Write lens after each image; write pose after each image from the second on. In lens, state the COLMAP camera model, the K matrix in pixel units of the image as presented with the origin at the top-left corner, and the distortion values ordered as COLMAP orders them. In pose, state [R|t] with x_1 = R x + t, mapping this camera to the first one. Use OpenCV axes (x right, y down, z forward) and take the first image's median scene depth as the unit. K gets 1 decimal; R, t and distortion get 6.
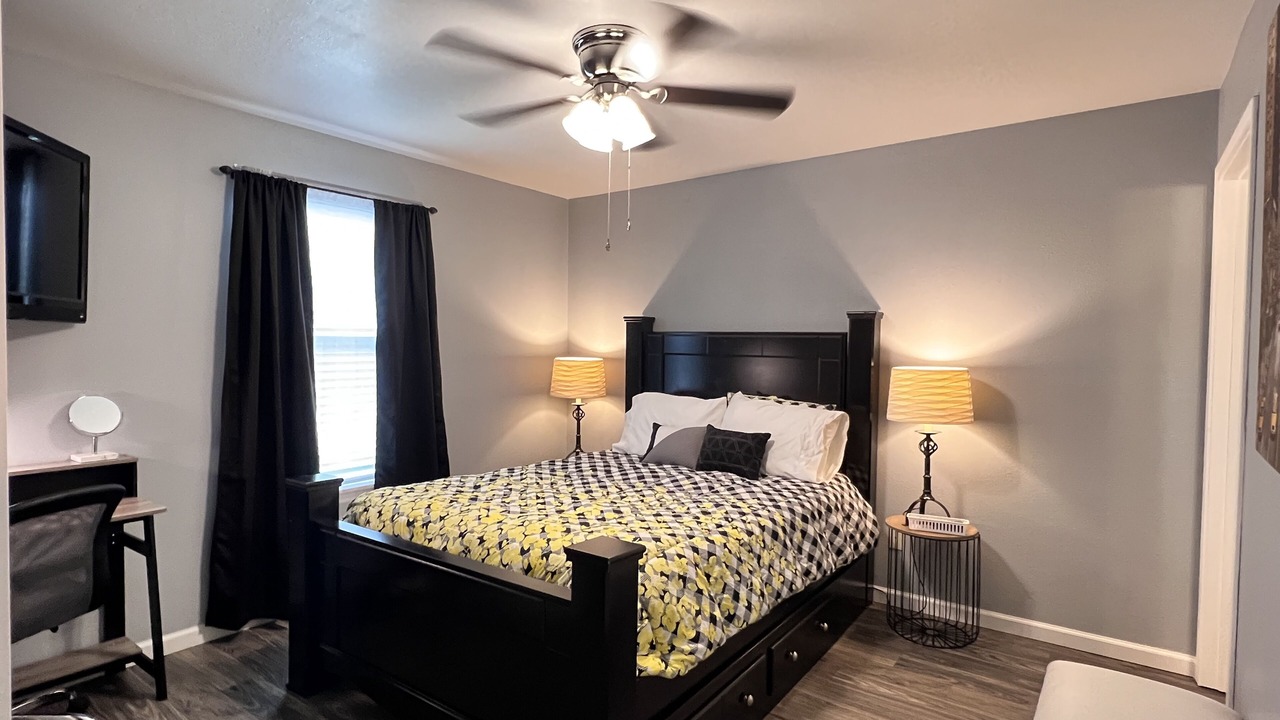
lens RADIAL K [[650.0, 0, 634.7], [0, 650.0, 360.8], [0, 0, 1]] dist [0.002371, -0.000029]
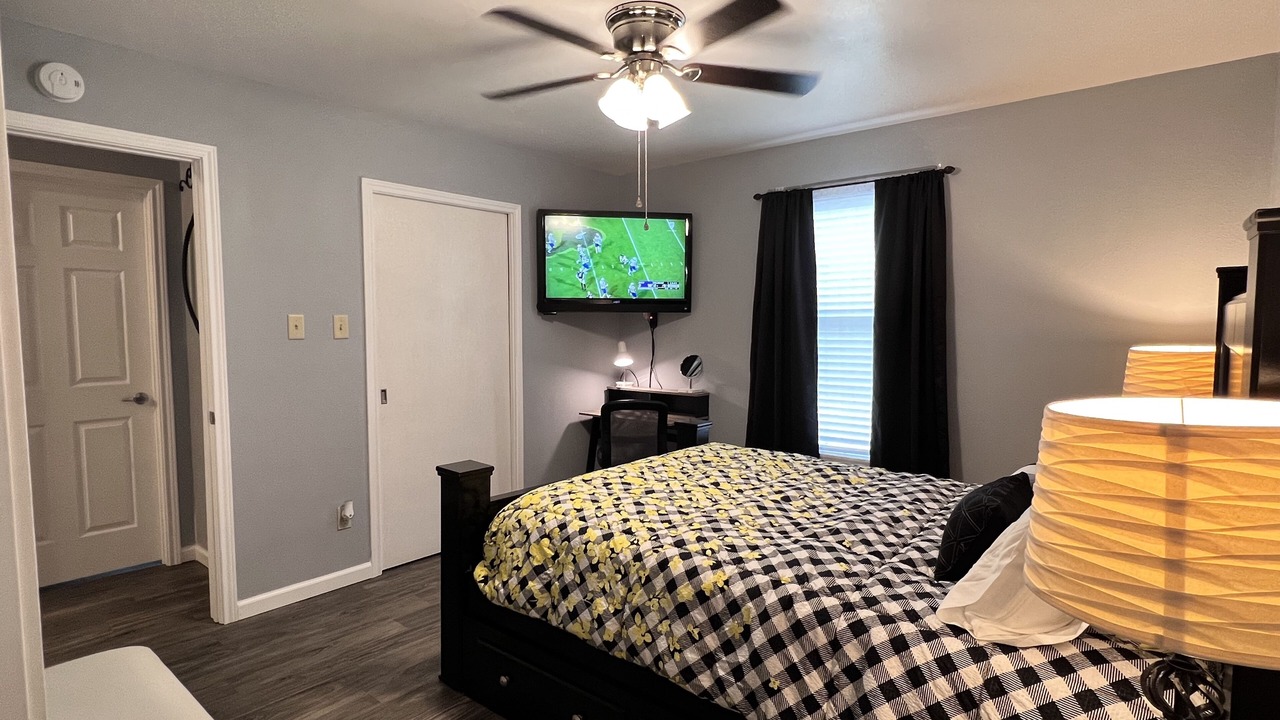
lens RADIAL K [[650.0, 0, 634.7], [0, 650.0, 360.8], [0, 0, 1]] dist [0.002371, -0.000029]
pose [[-0.043043, 0.053168, -0.997657, 0.762879], [-0.024786, 0.998219, 0.054267, -0.017012], [0.998766, 0.027064, -0.041648, 0.808730]]
